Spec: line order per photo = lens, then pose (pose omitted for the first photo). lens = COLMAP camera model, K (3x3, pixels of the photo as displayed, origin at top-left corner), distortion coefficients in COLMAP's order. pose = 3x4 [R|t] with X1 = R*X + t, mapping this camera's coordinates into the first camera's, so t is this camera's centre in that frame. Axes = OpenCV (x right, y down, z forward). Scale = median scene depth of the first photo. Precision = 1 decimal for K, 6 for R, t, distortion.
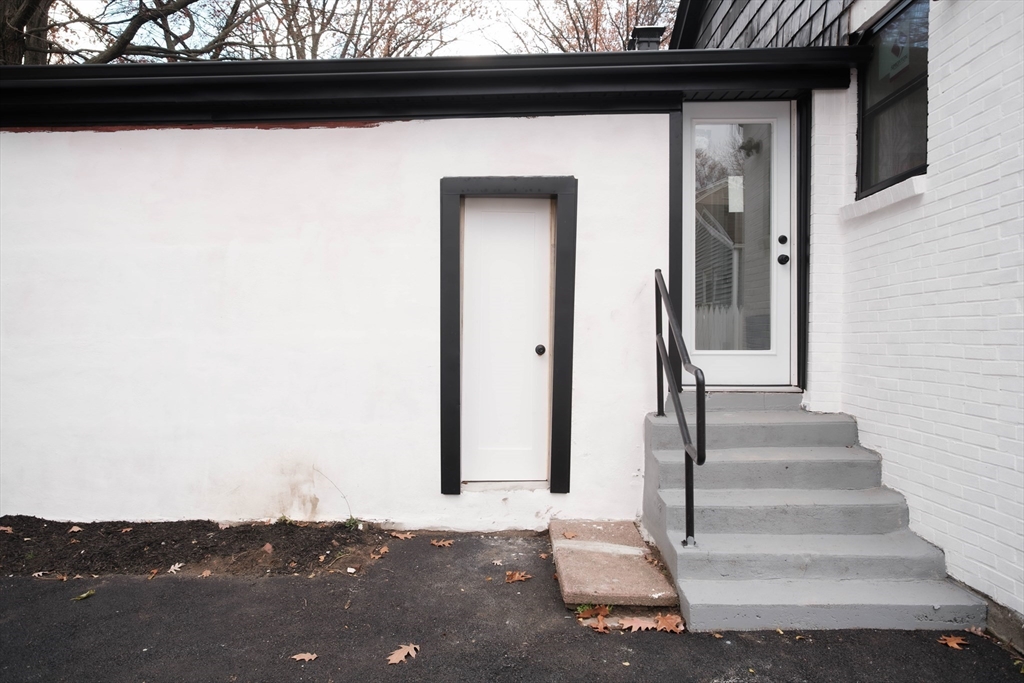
lens RADIAL K [[638.2, 0, 564.9], [0, 638.2, 315.7], [0, 0, 1]] dist [-0.010181, 0.011050]
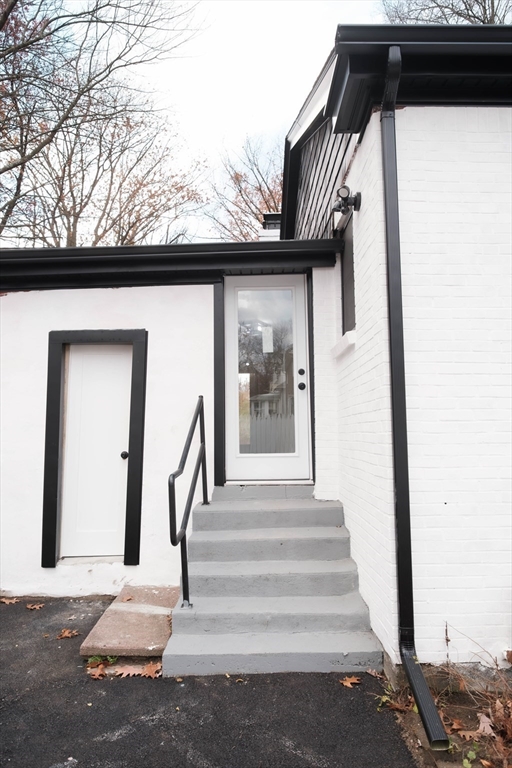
lens RADIAL K [[478.6, 0, 247.8], [0, 478.6, 366.4], [0, 0, 1]] dist [-0.010181, 0.011050]
pose [[0.999875, -0.011574, 0.010739, 0.246673], [0.012706, 0.993612, -0.112131, -0.018828], [-0.009373, 0.112254, 0.993635, -0.035667]]
